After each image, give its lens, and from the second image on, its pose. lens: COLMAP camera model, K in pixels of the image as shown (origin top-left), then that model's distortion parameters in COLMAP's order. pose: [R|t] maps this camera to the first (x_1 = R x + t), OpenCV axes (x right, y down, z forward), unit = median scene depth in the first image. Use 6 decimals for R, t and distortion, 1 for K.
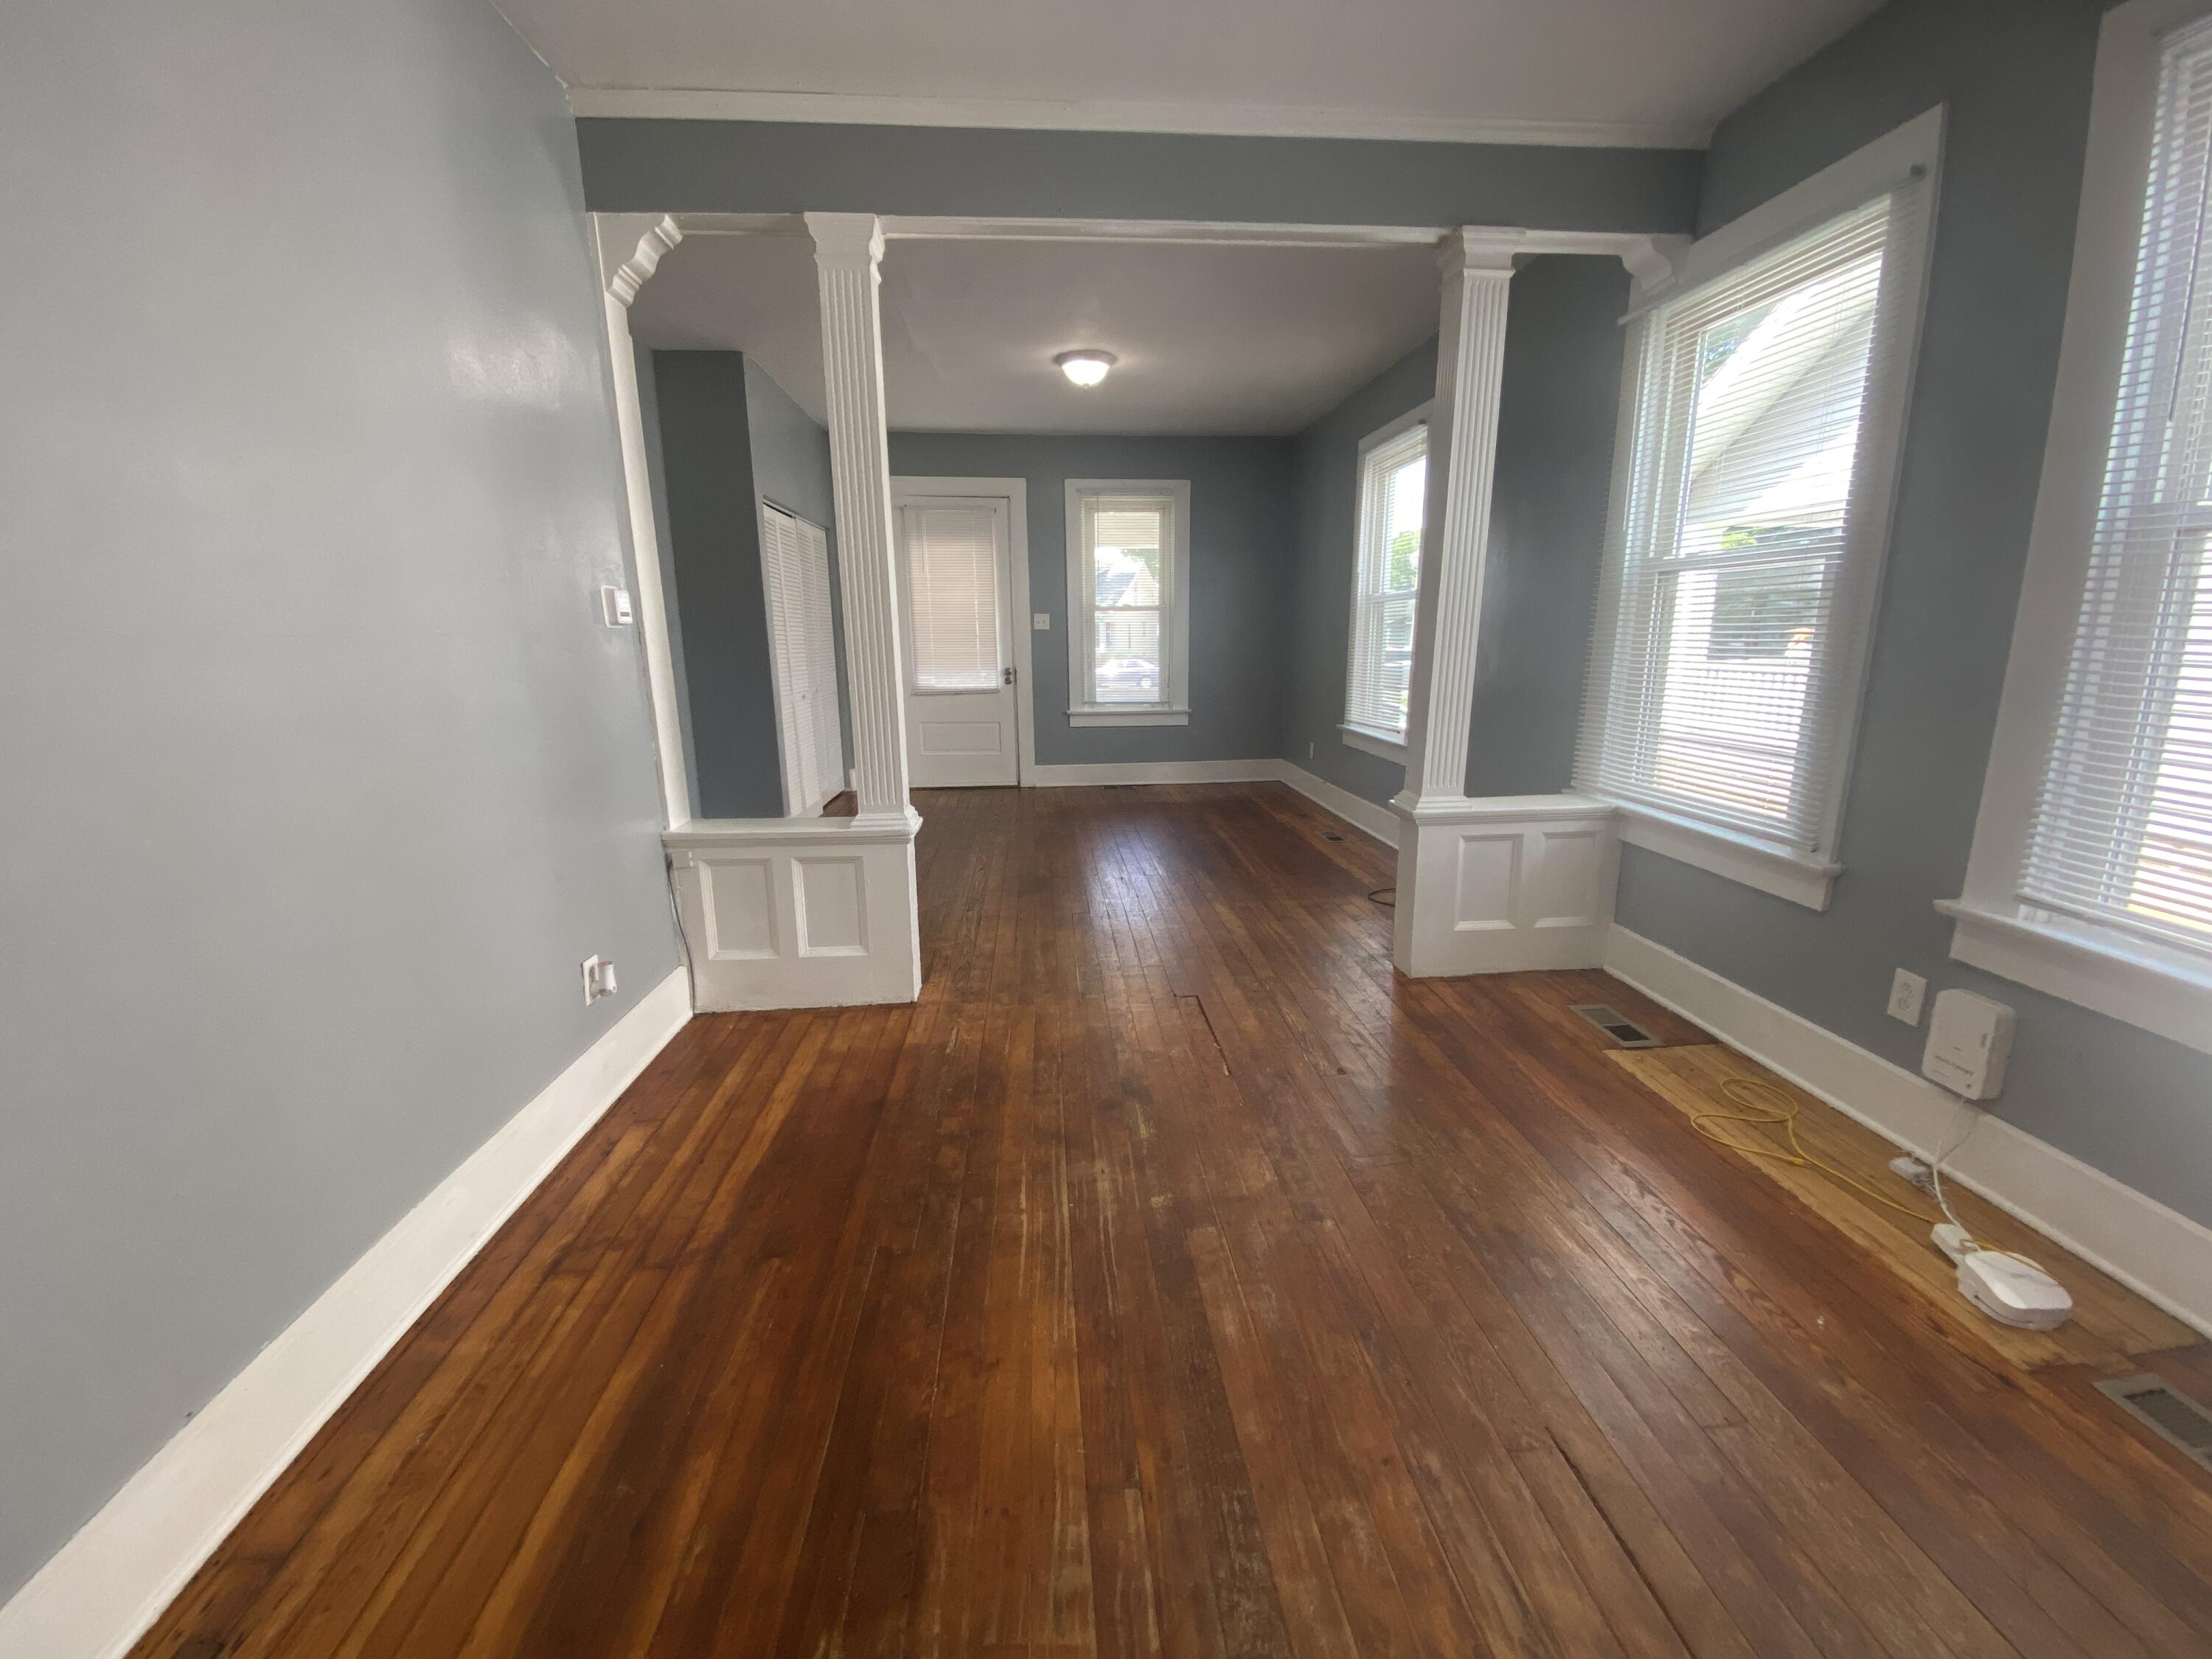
lens RADIAL K [[890.1, 0, 1109.9], [0, 890.1, 843.3], [0, 0, 1]] dist [0.044791, -0.034047]
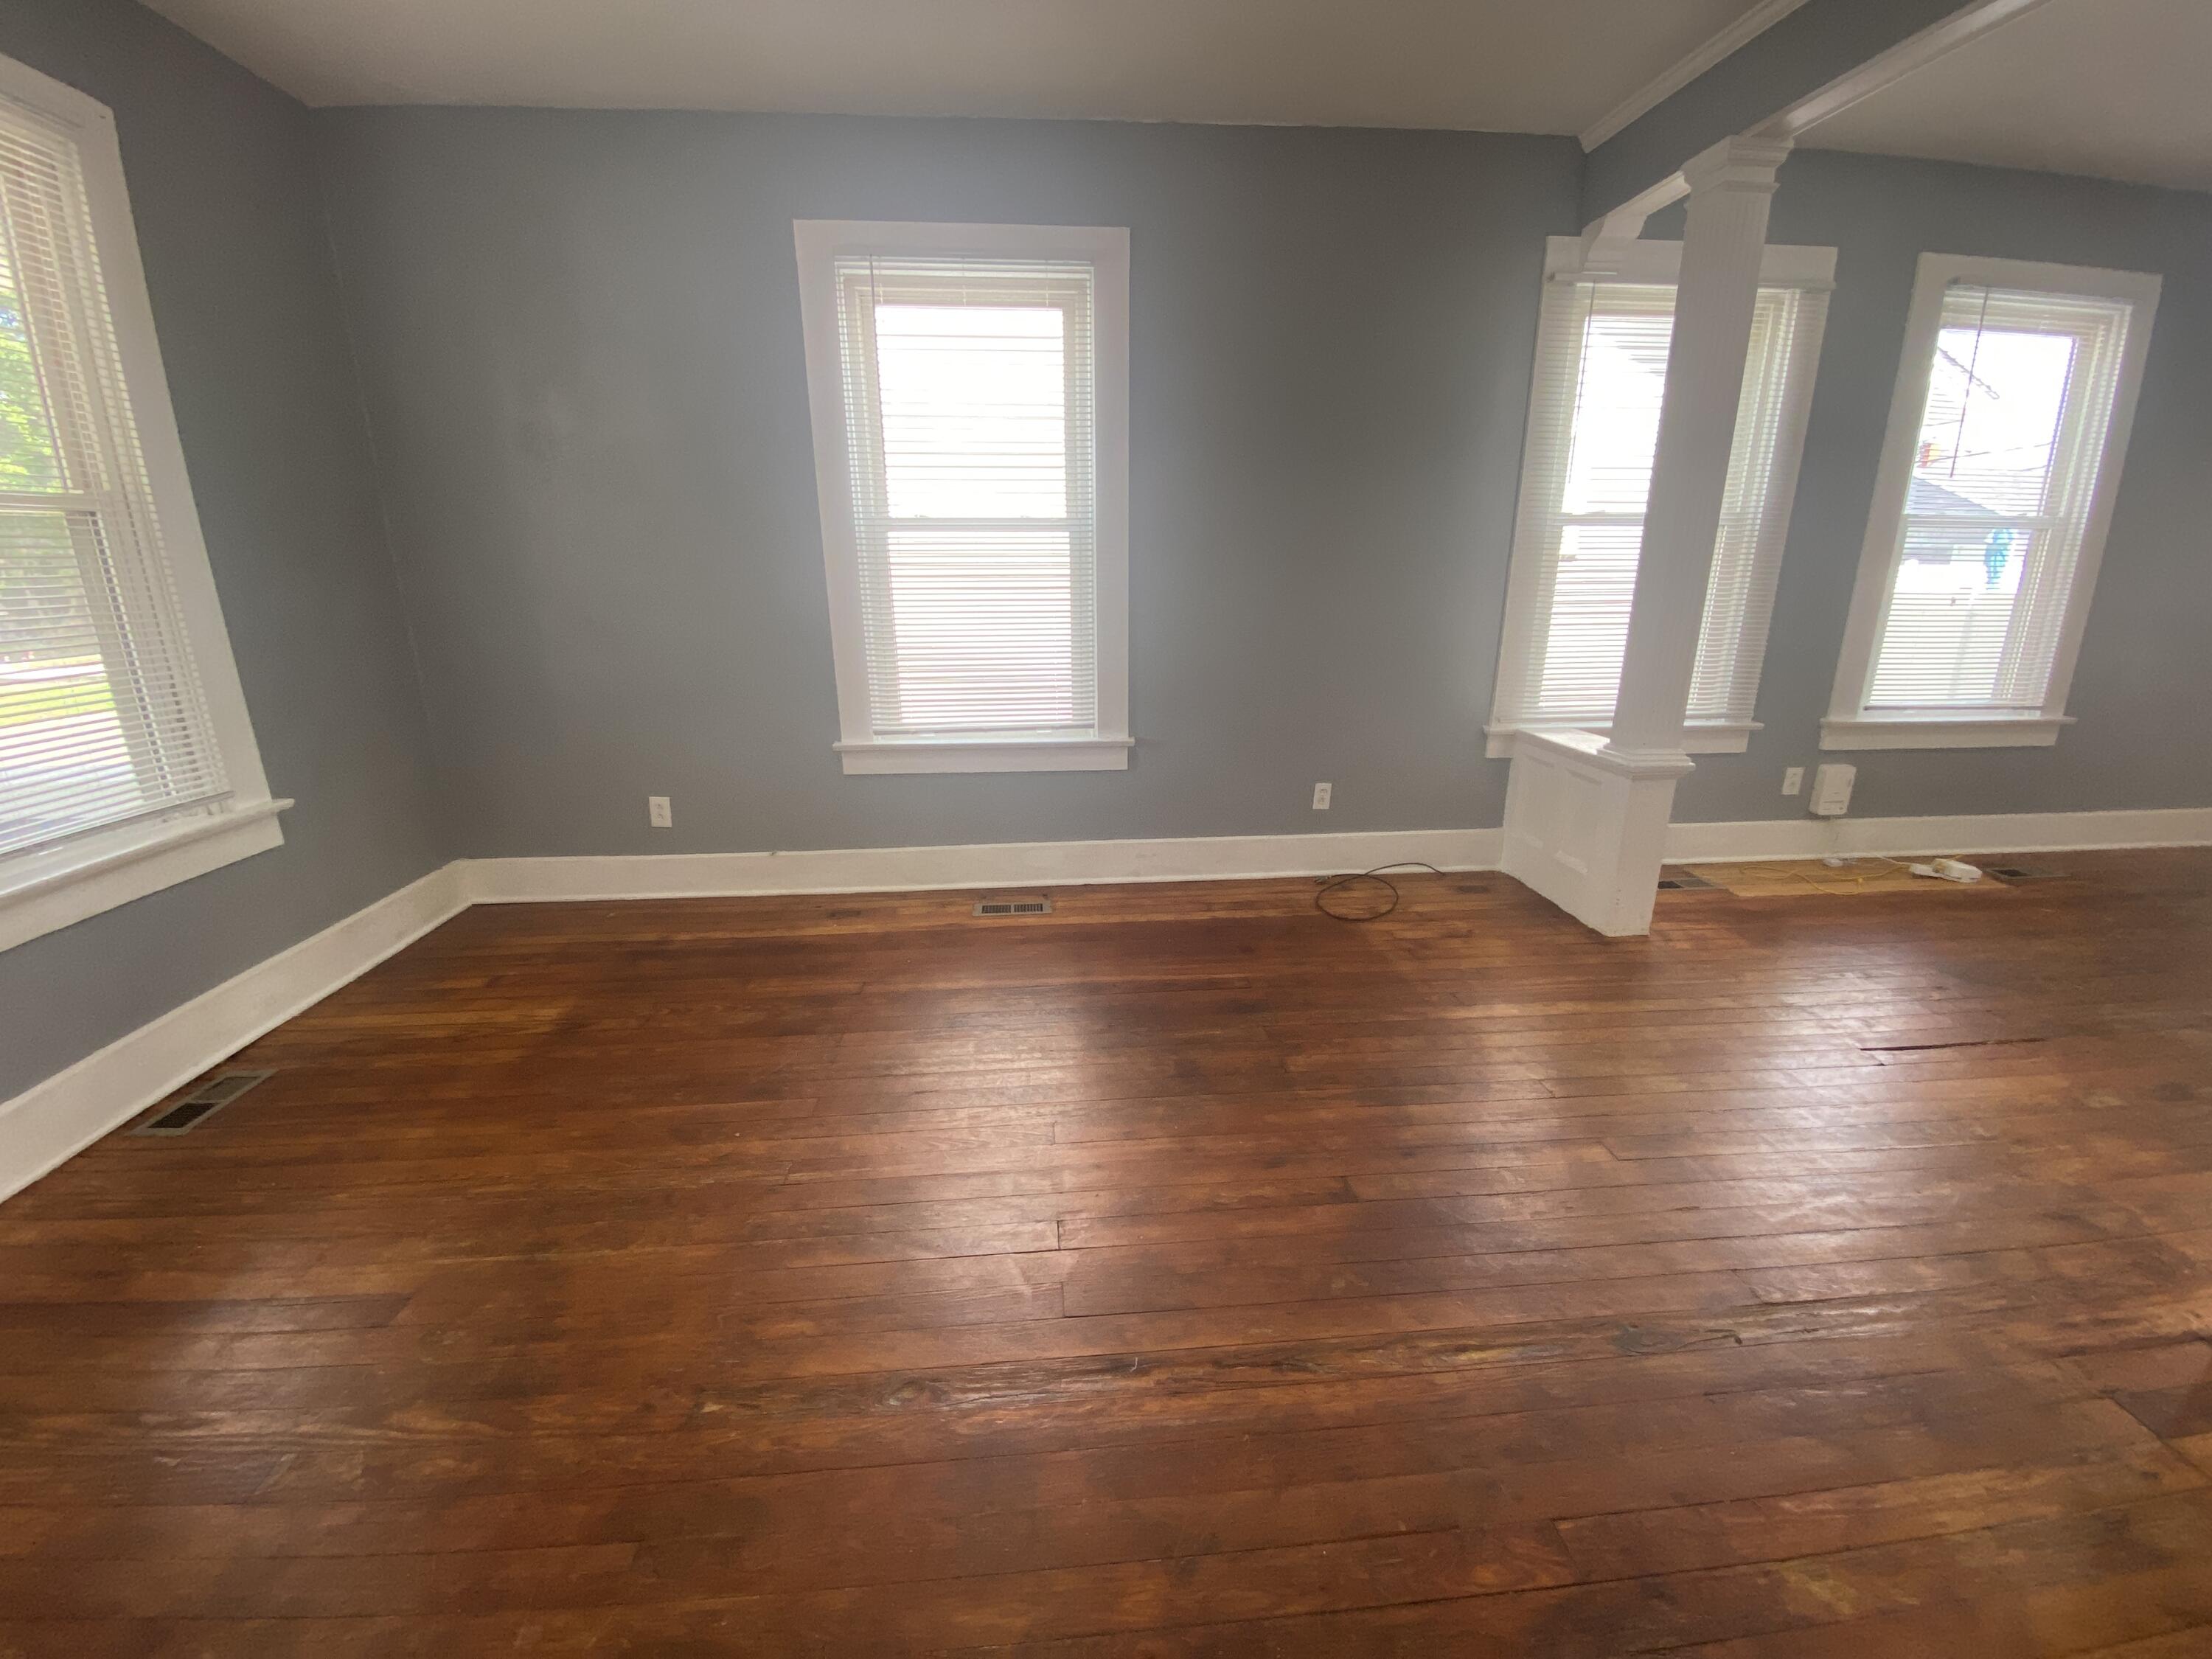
lens RADIAL K [[890.1, 0, 1109.9], [0, 890.1, 843.3], [0, 0, 1]] dist [0.044791, -0.034047]
pose [[-0.006162, -0.280014, 0.959976, -0.690666], [0.232646, 0.933251, 0.273712, -0.415763], [-0.972542, 0.225022, 0.059393, 1.783955]]
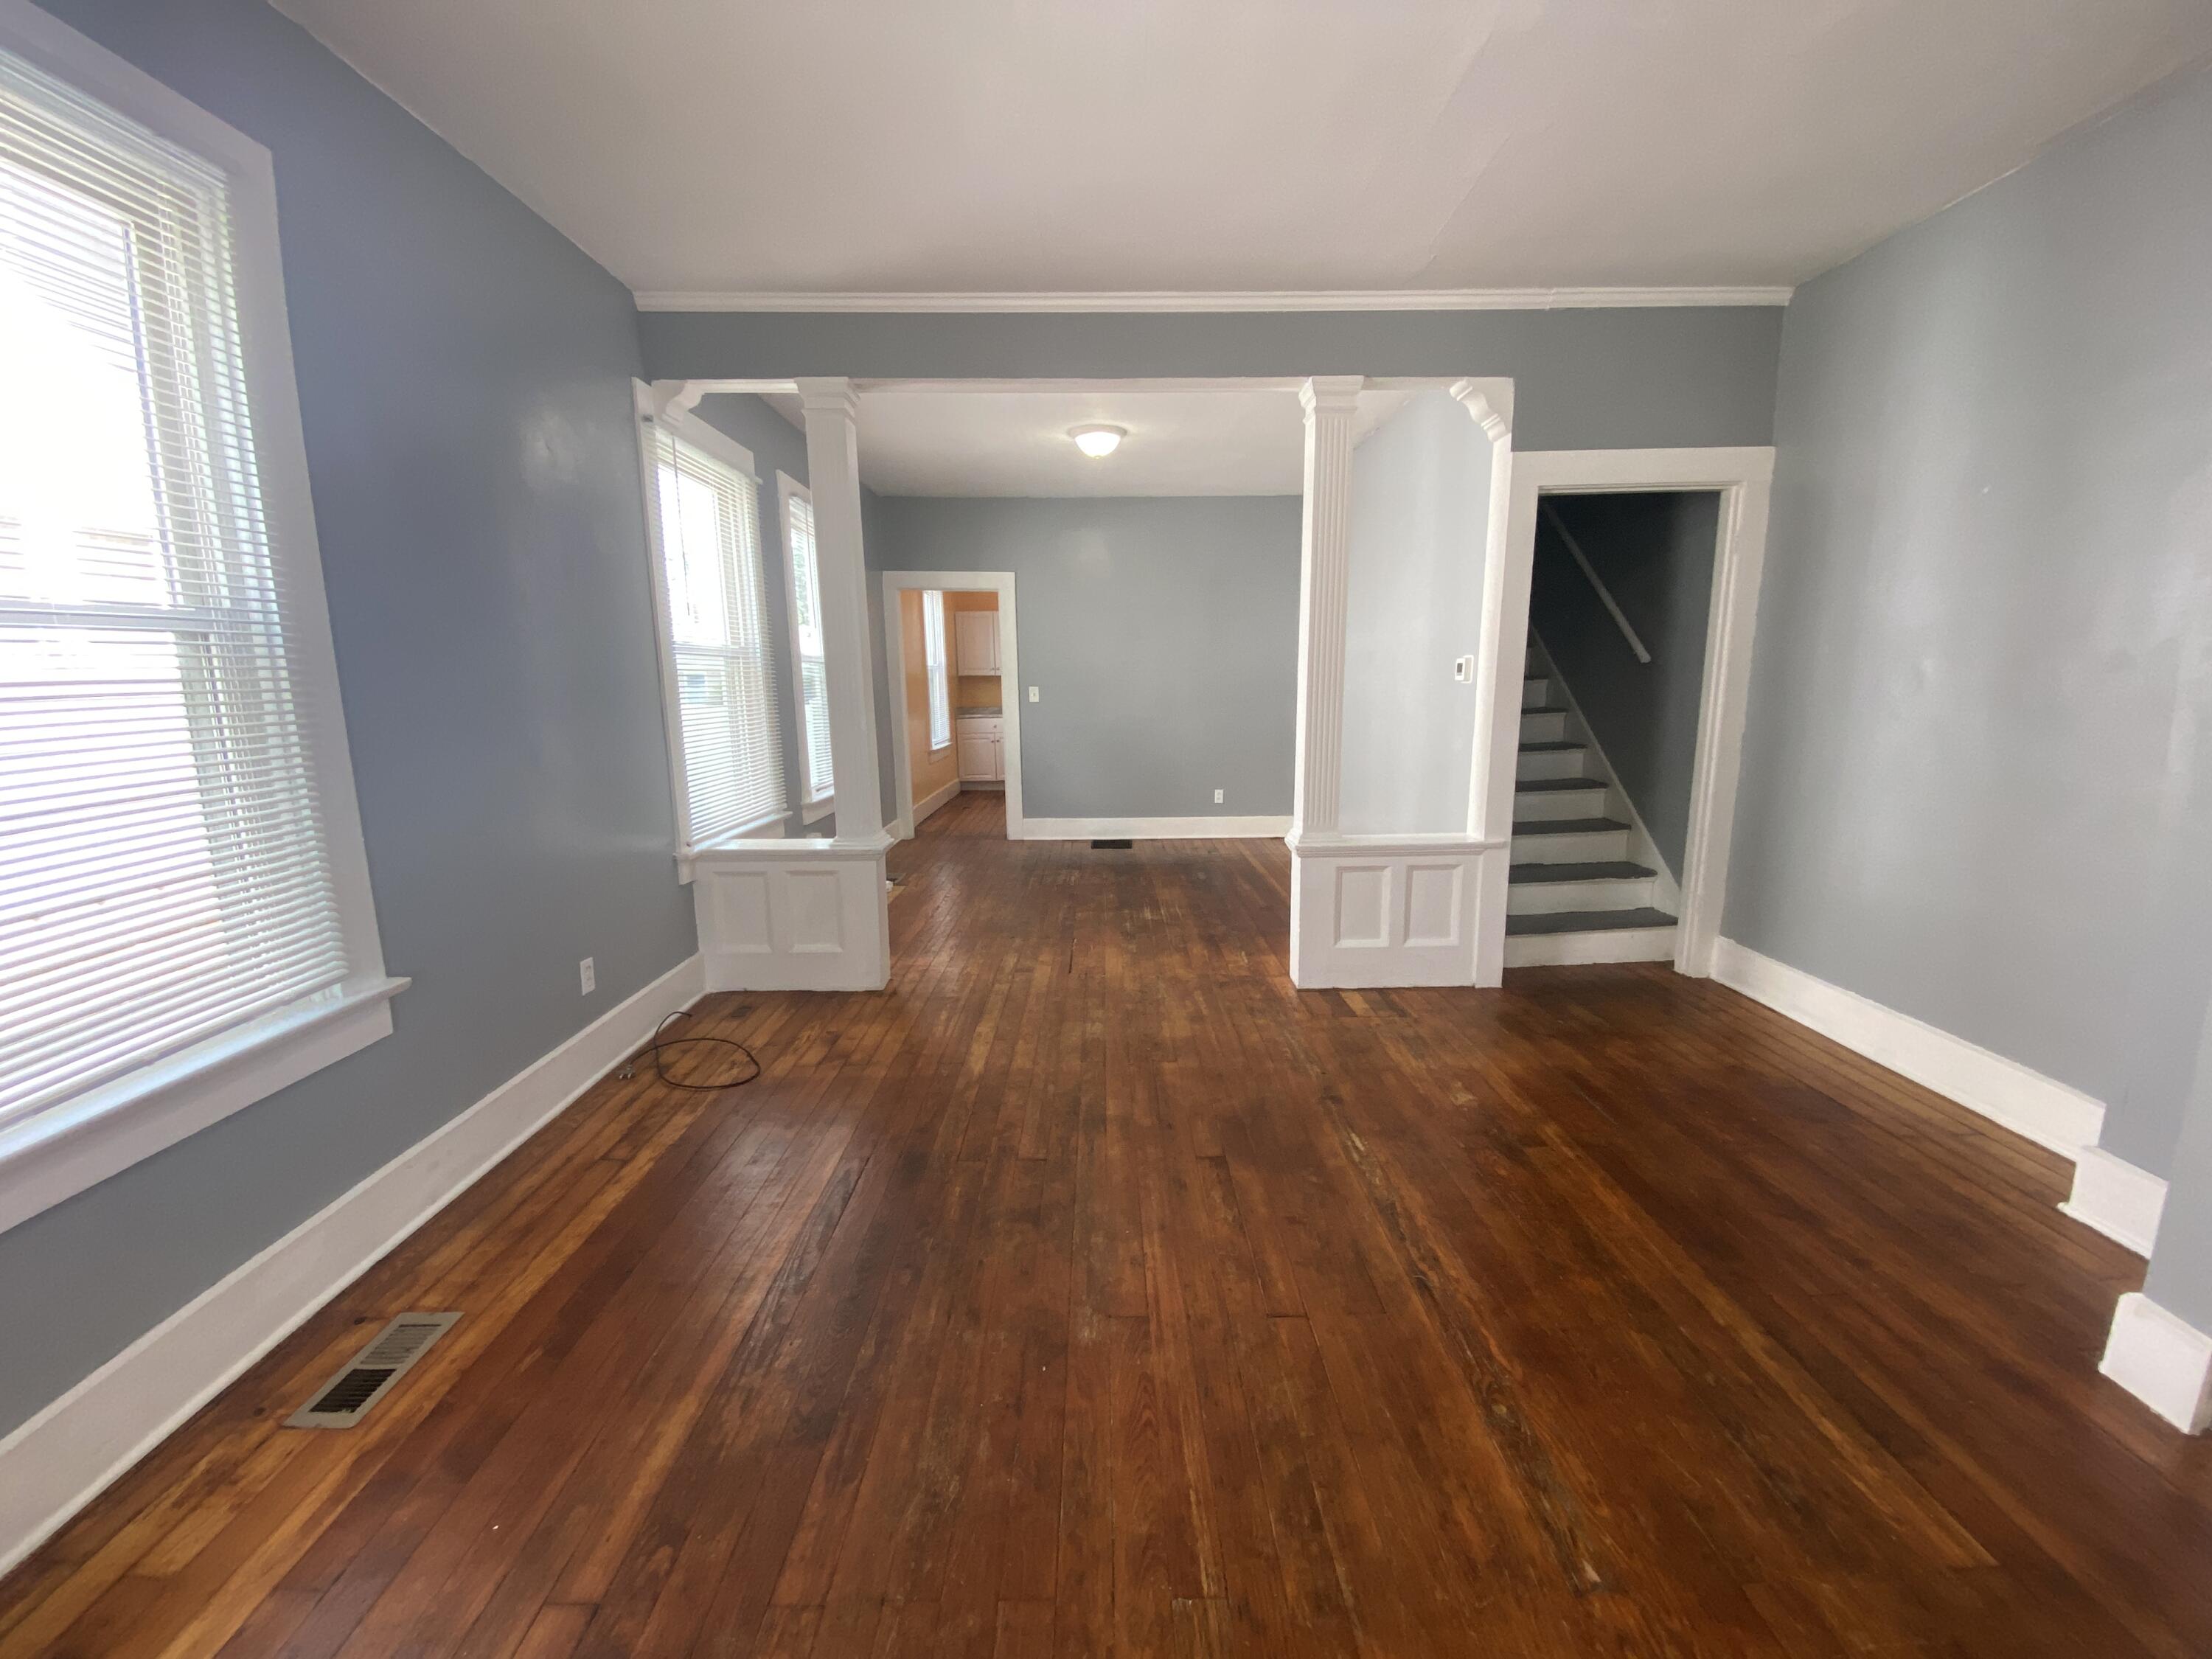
lens RADIAL K [[890.1, 0, 1109.9], [0, 890.1, 843.3], [0, 0, 1]] dist [0.044791, -0.034047]
pose [[-0.997469, 0.004000, 0.070992, -0.059313], [0.032038, 0.916608, 0.398501, -0.586940], [-0.063478, 0.399767, -0.914416, 2.413308]]
